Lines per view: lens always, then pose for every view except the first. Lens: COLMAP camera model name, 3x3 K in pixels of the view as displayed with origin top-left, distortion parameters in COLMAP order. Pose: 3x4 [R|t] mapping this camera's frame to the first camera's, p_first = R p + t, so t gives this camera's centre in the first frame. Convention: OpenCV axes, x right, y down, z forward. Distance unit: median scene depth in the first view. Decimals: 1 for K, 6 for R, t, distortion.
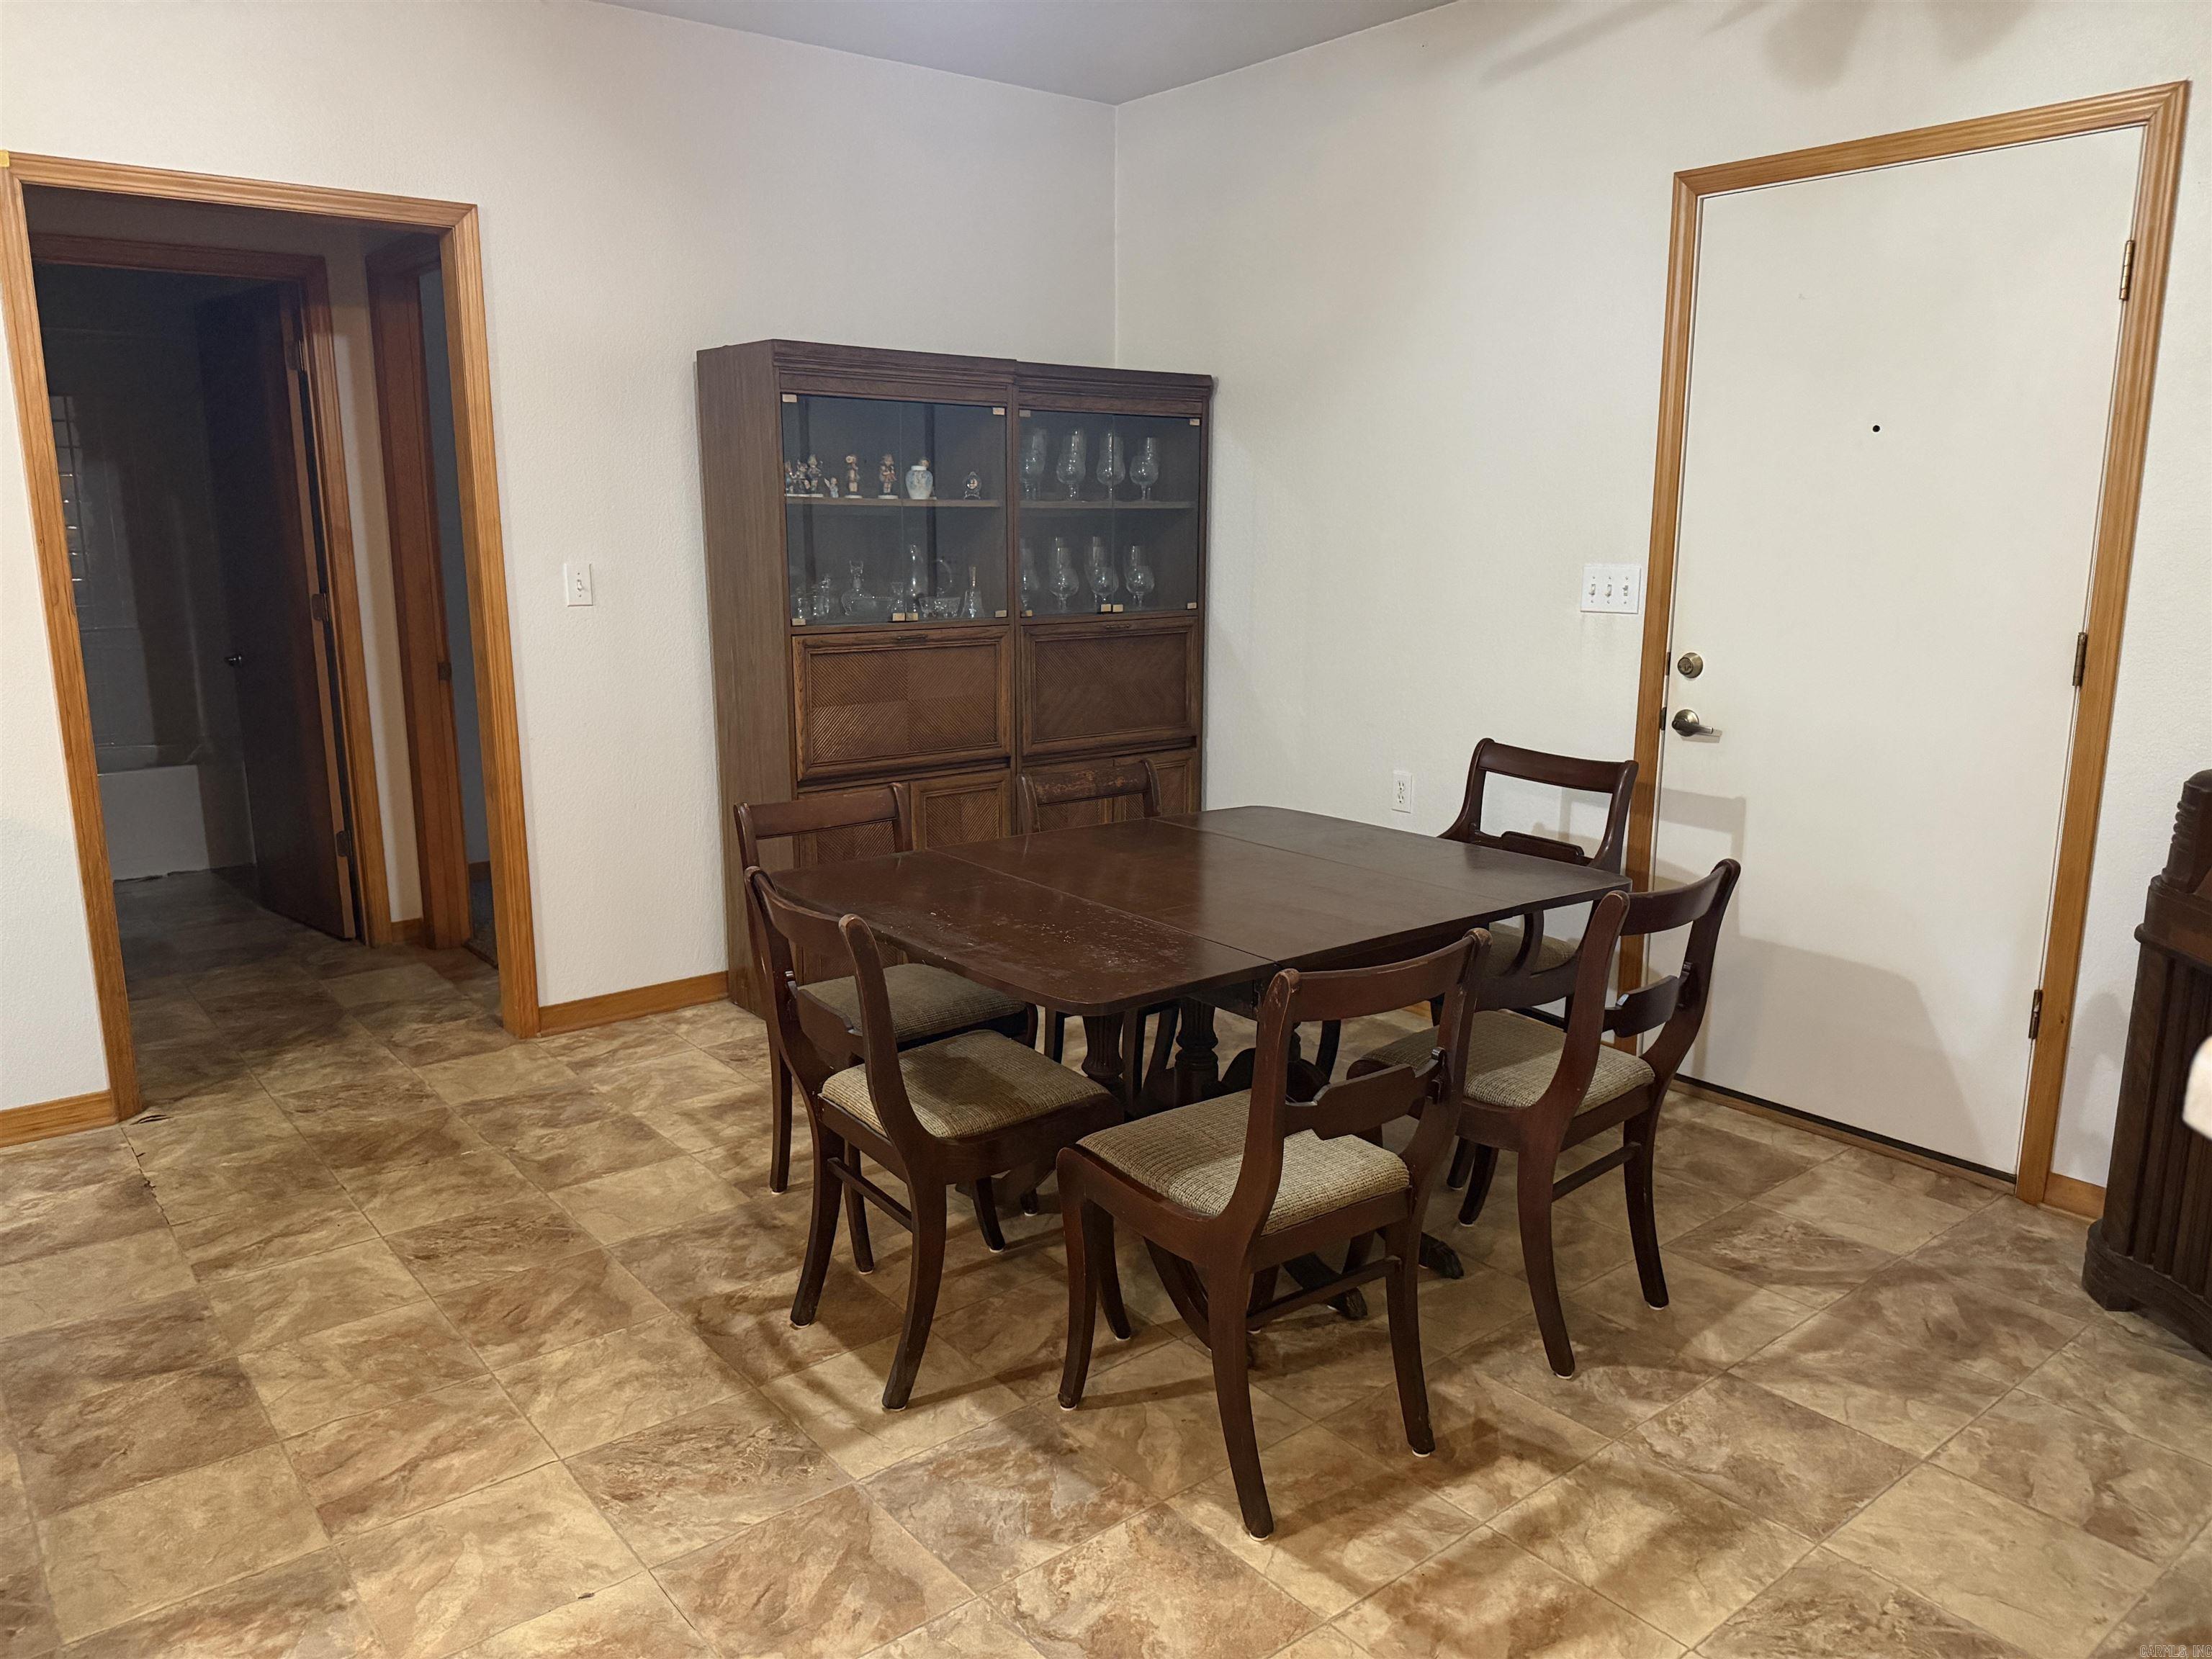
lens RADIAL K [[1549.8, 0, 1090.1], [0, 1549.8, 828.5], [0, 0, 1]] dist [0.031373, -0.053706]
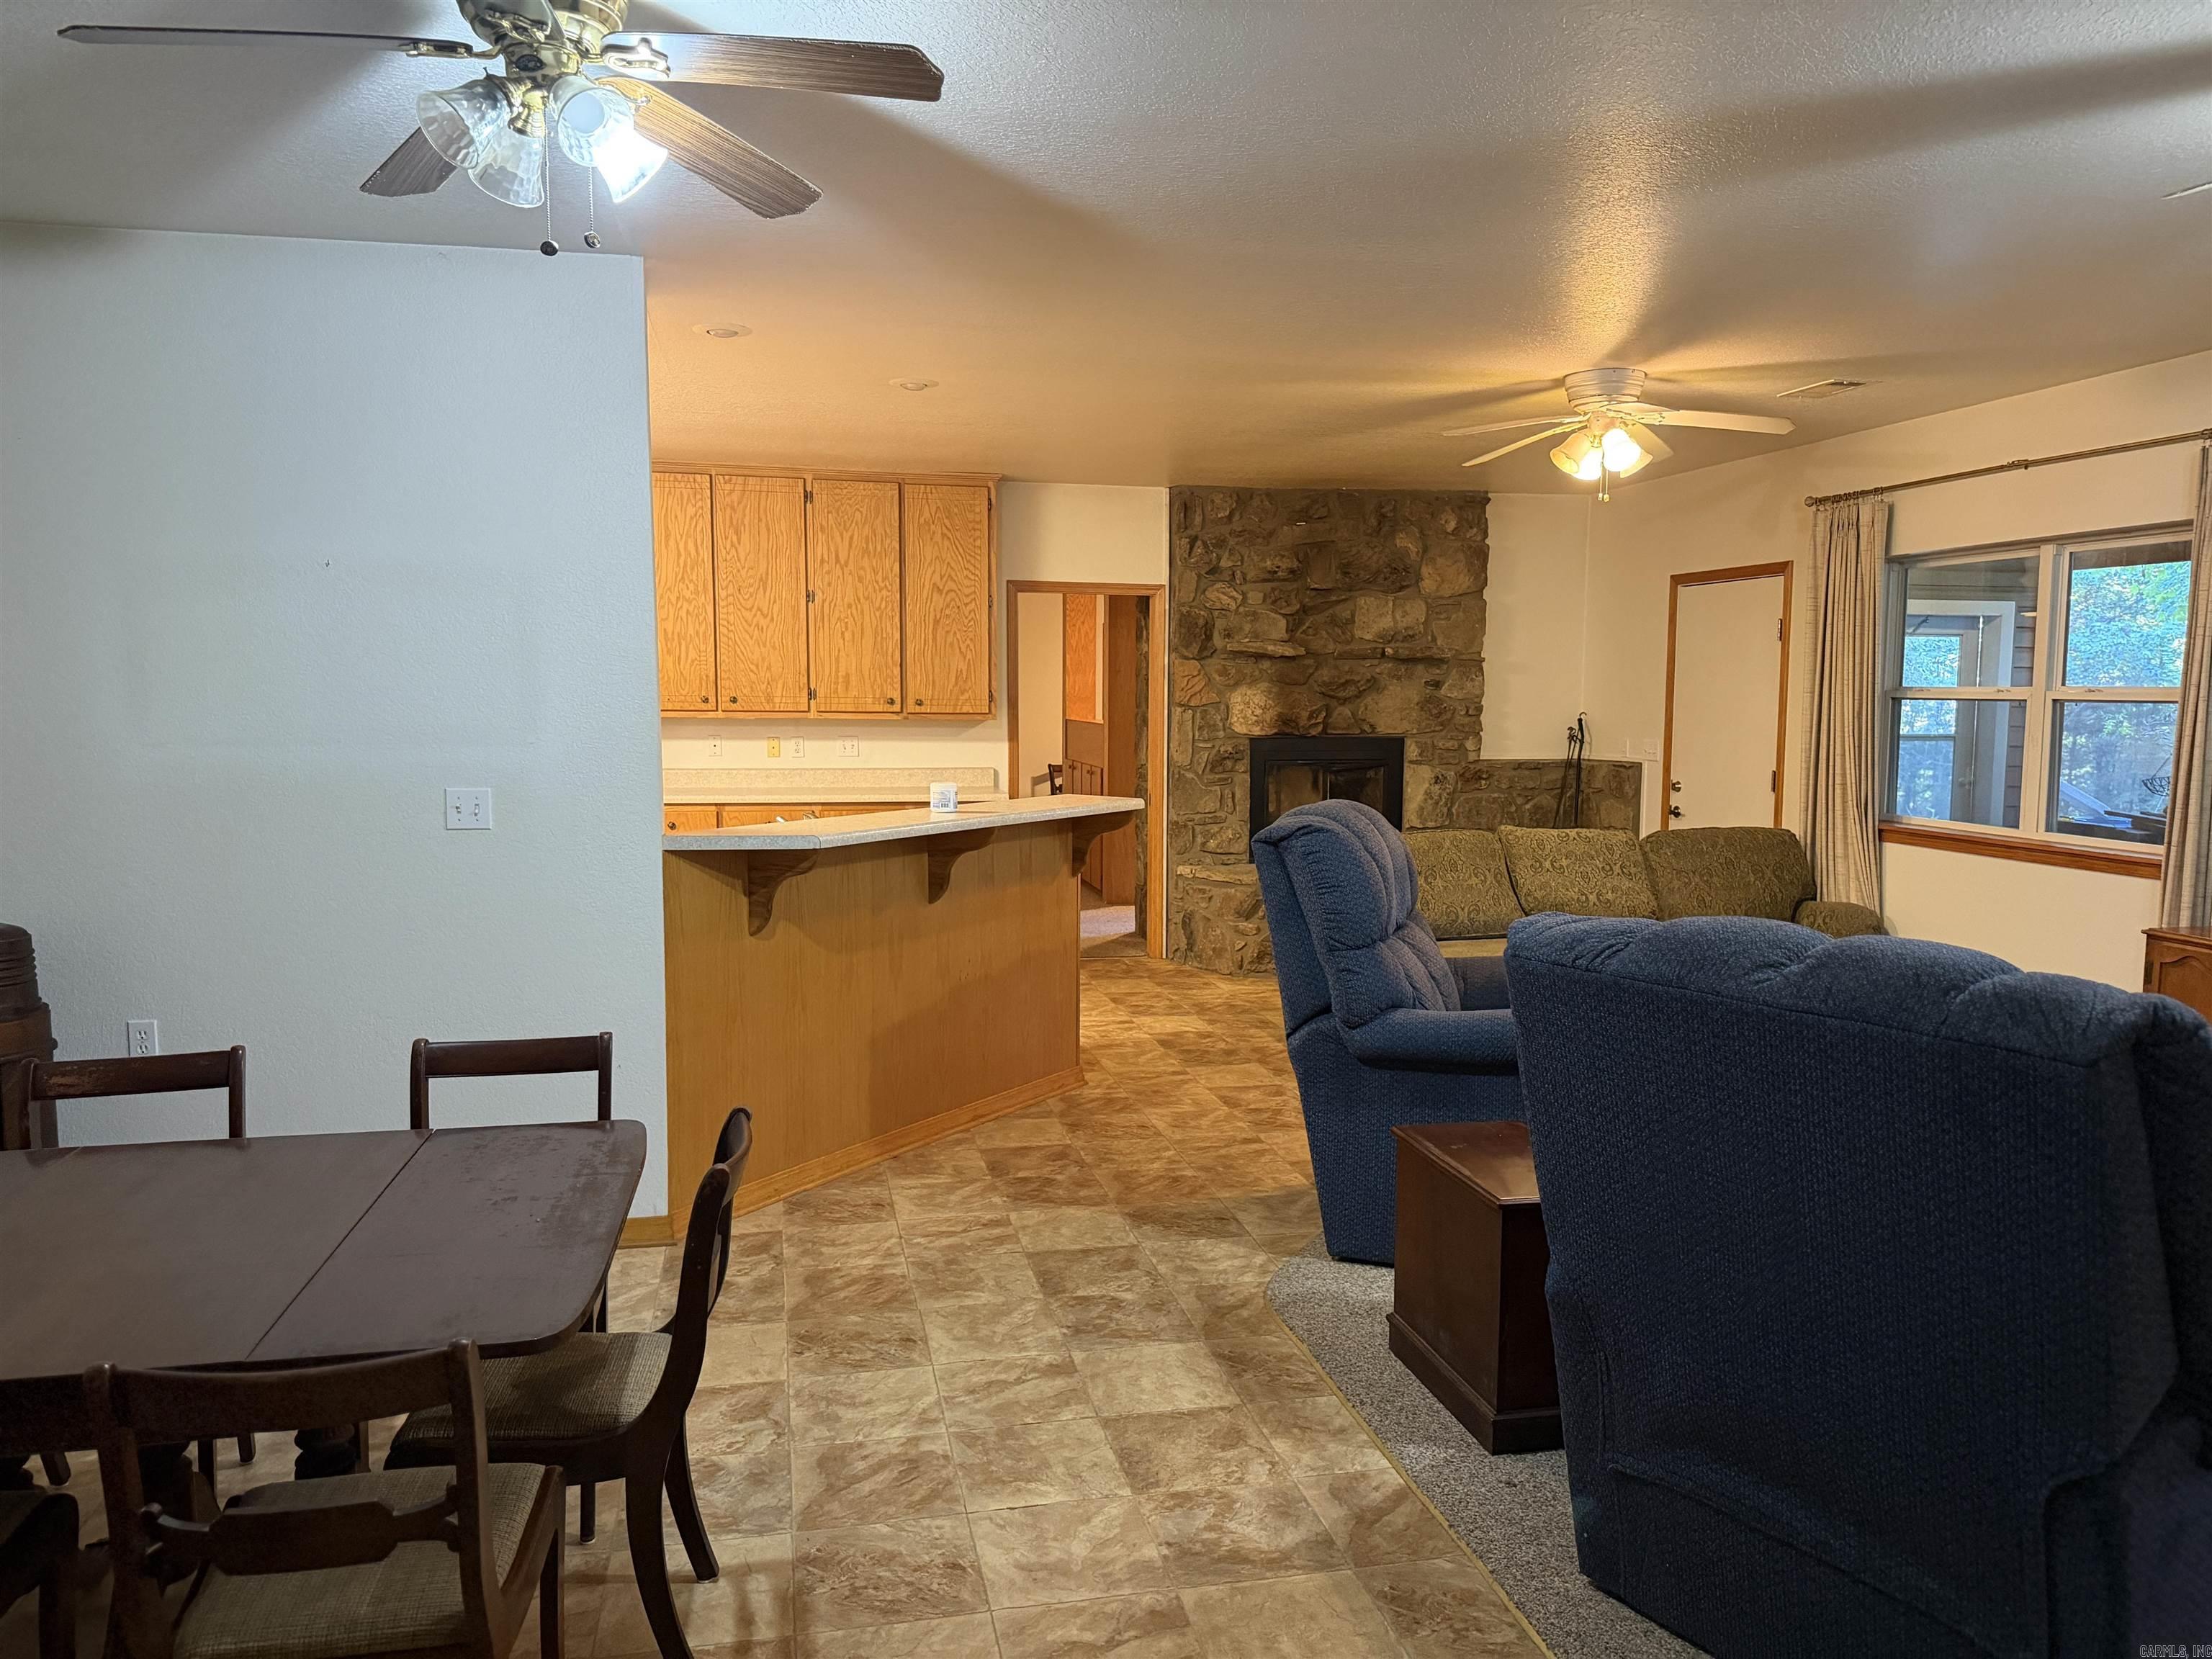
lens RADIAL K [[1549.8, 0, 1090.1], [0, 1549.8, 828.5], [0, 0, 1]] dist [0.031373, -0.053706]
pose [[-0.889007, -0.040716, 0.456079, -0.860402], [0.088443, 0.962013, 0.258280, -0.399355], [-0.449271, 0.269950, -0.851636, 1.710669]]
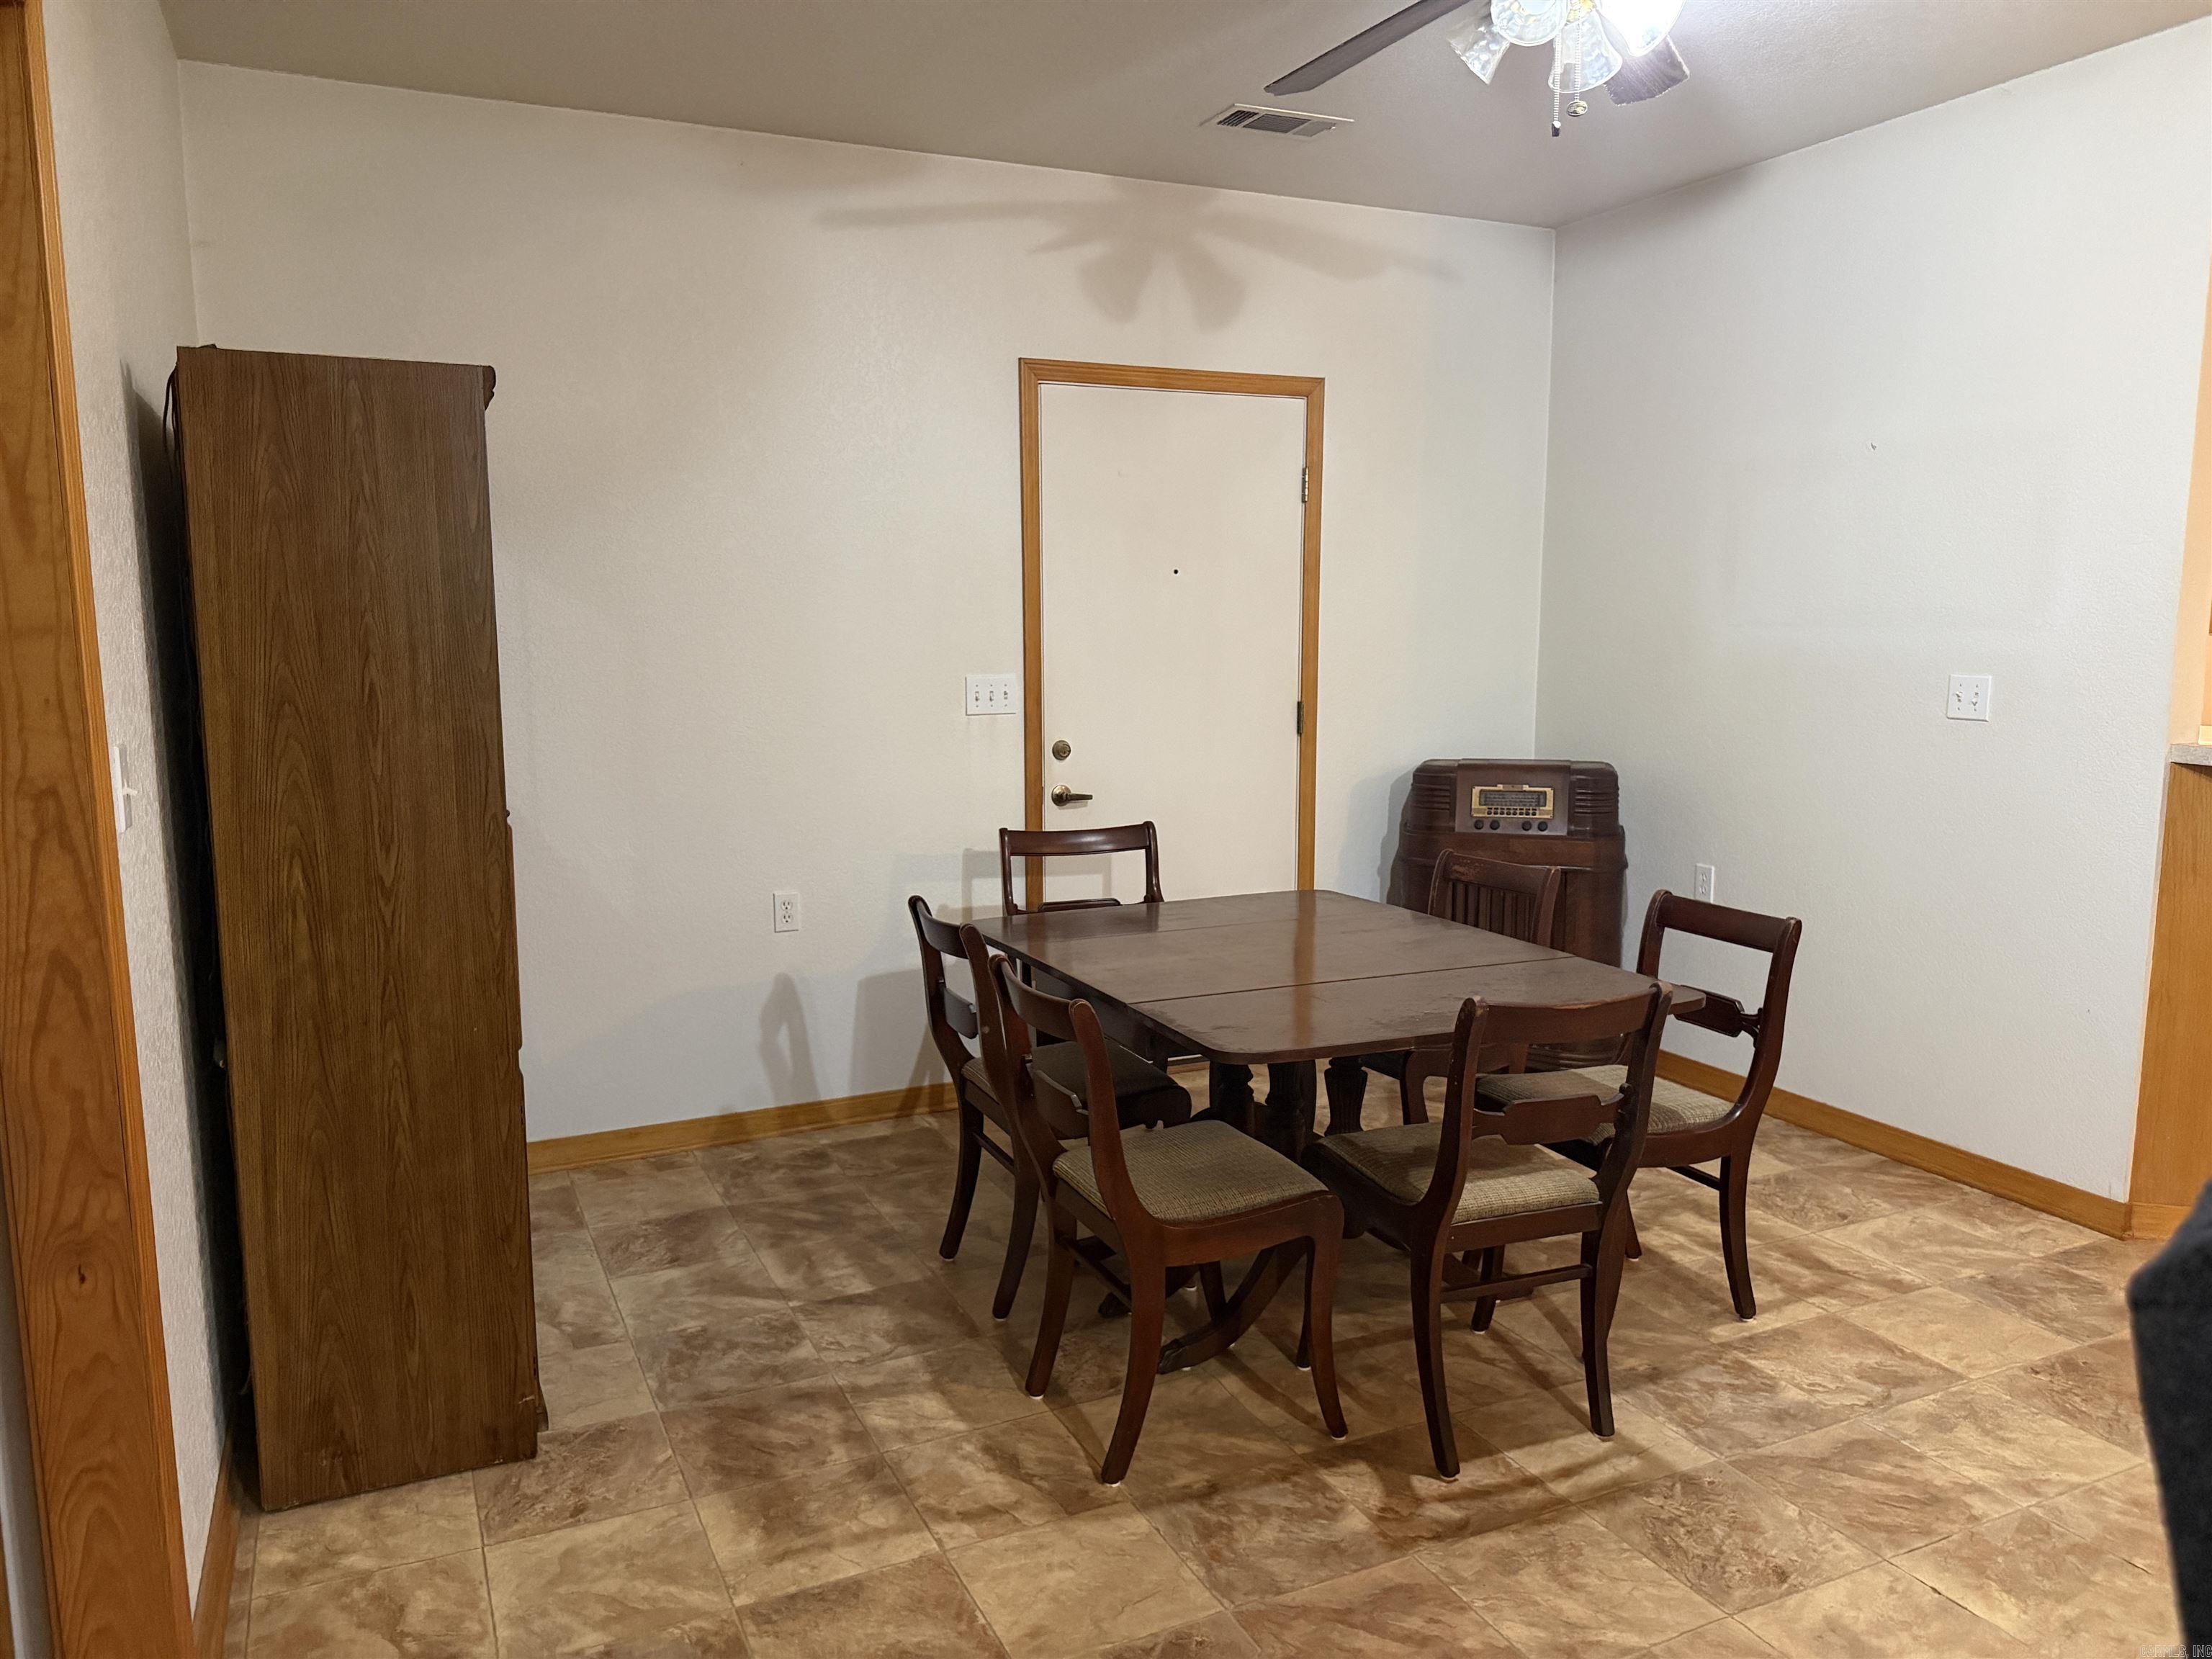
lens RADIAL K [[1560.1, 0, 1106.0], [0, 1560.1, 829.5], [0, 0, 1]] dist [0.006472, 0.001681]
pose [[0.234011, -0.124599, 0.964217, -1.248448], [0.197036, 0.977251, 0.078463, -0.205303], [-0.952059, 0.171624, 0.253238, 1.008016]]
